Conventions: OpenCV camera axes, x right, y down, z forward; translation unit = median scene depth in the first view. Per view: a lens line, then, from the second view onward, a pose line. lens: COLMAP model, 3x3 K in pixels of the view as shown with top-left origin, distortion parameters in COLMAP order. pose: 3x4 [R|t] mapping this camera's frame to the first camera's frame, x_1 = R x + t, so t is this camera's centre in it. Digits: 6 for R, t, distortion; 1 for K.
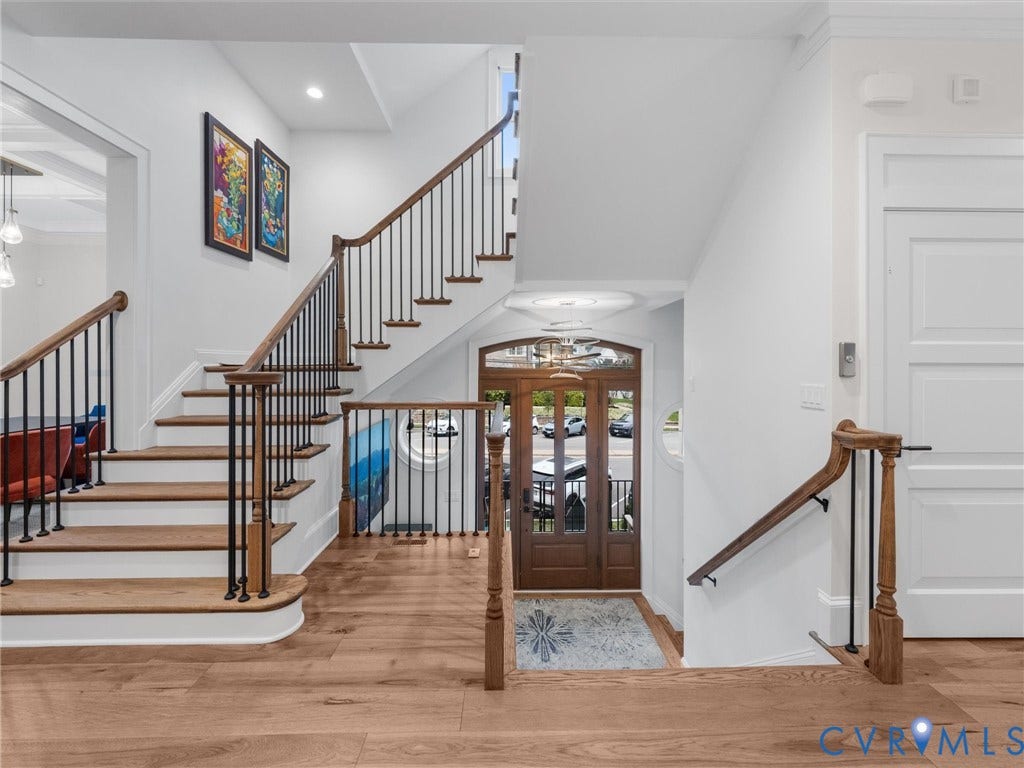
lens RADIAL K [[410.5, 0, 523.2], [0, 410.5, 376.8], [0, 0, 1]] dist [-0.000302, -0.000198]
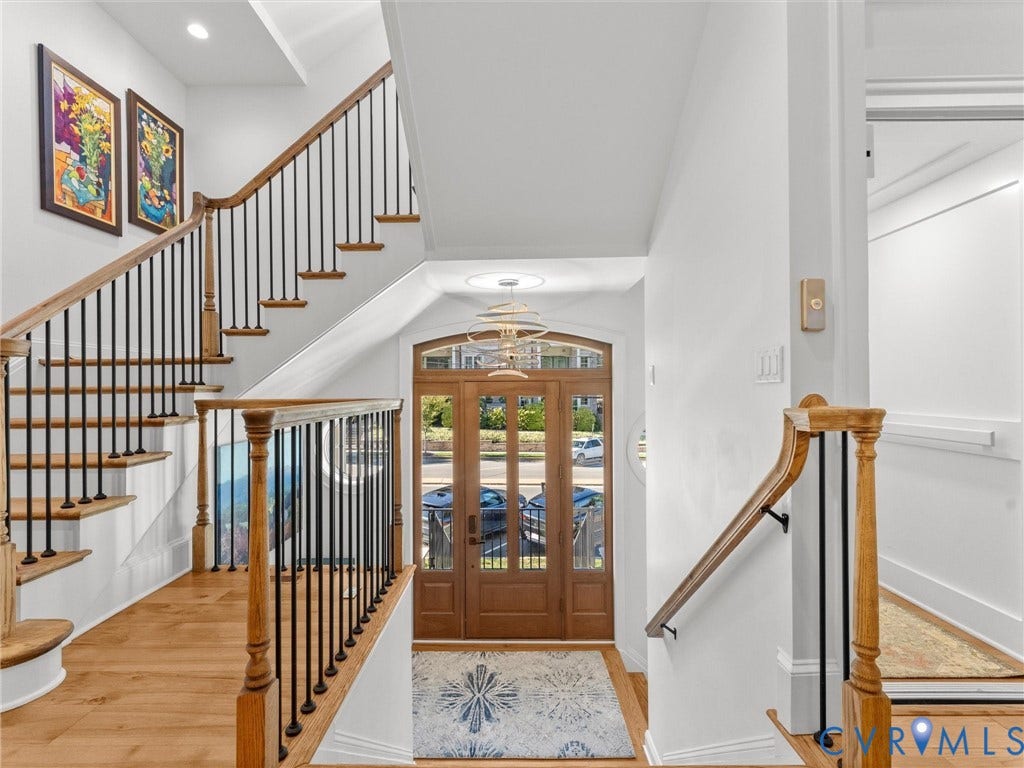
lens RADIAL K [[455.0, 0, 516.3], [0, 455.0, 395.7], [0, 0, 1]] dist [-0.000973, 0.000268]
pose [[0.999462, -0.007948, -0.031828, 0.181206], [0.007656, 0.999928, -0.009285, 0.060842], [0.031899, 0.009037, 0.999450, 0.133804]]
